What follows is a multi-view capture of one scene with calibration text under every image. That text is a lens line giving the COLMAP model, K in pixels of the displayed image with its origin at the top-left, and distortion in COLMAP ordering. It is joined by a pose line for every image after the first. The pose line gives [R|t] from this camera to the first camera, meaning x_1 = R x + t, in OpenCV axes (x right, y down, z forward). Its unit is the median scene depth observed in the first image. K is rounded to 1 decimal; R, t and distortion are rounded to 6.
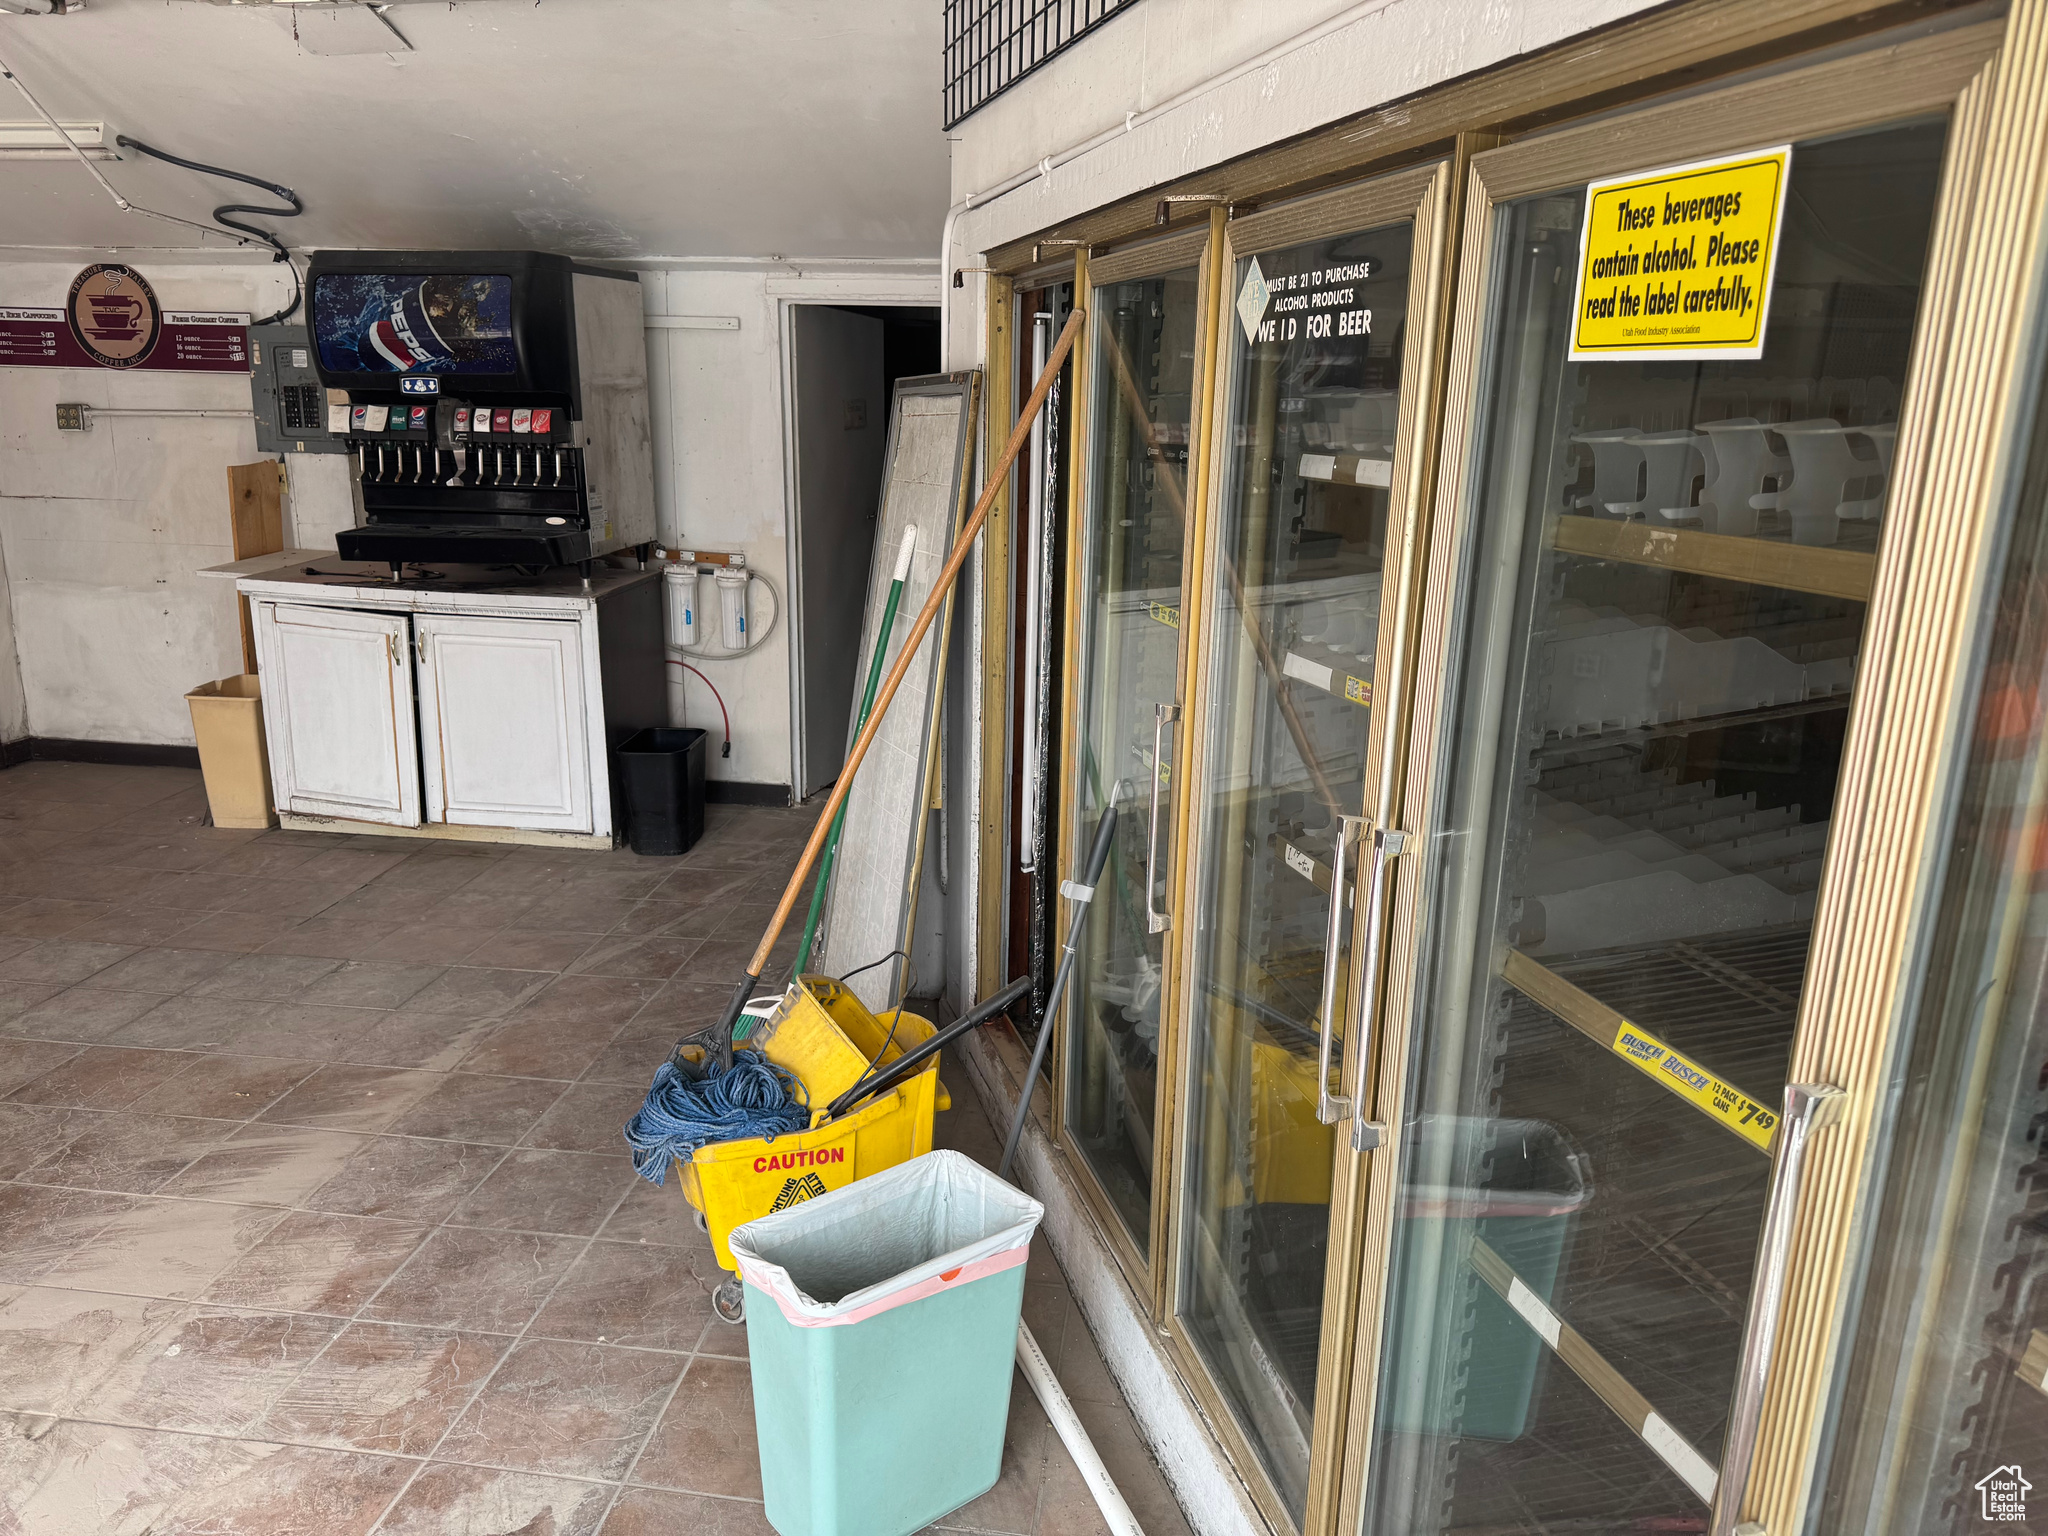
lens RADIAL K [[1480.7, 0, 1022.2], [0, 1480.7, 752.8], [0, 0, 1]] dist [0.013150, -0.013229]
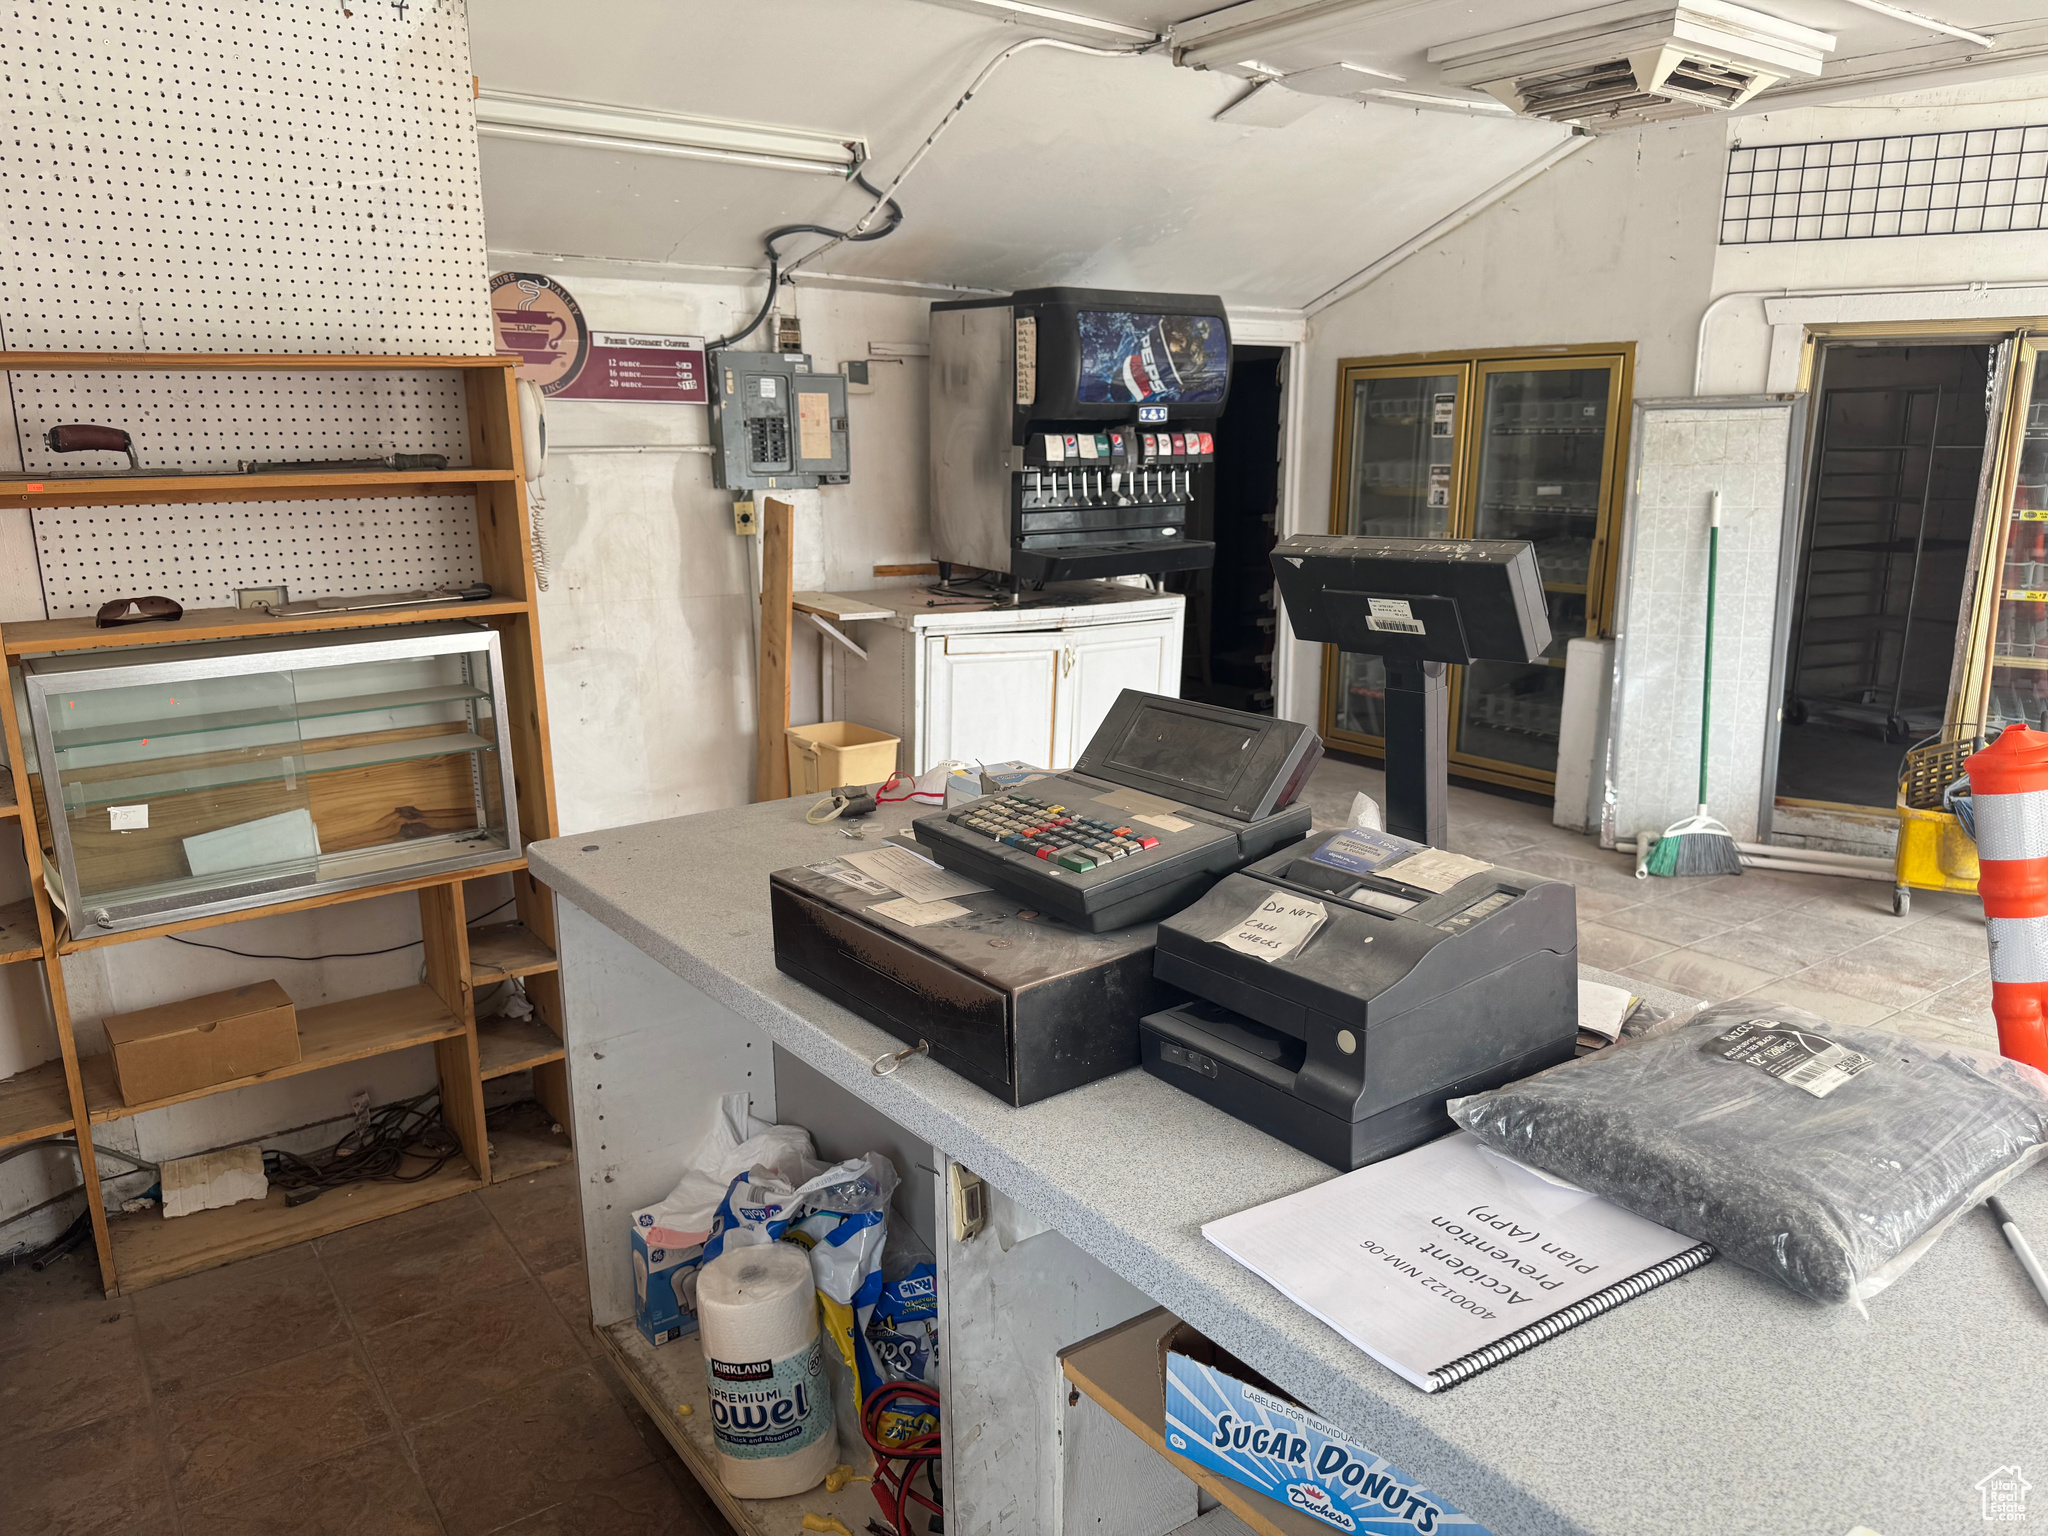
lens RADIAL K [[1480.7, 0, 1022.6], [0, 1480.7, 788.8], [0, 0, 1]] dist [0.013150, -0.013229]
pose [[0.717770, -0.180508, 0.672475, -1.041000], [0.173000, 0.981759, 0.078875, -0.062850], [-0.674446, 0.059724, 0.735905, 0.218867]]
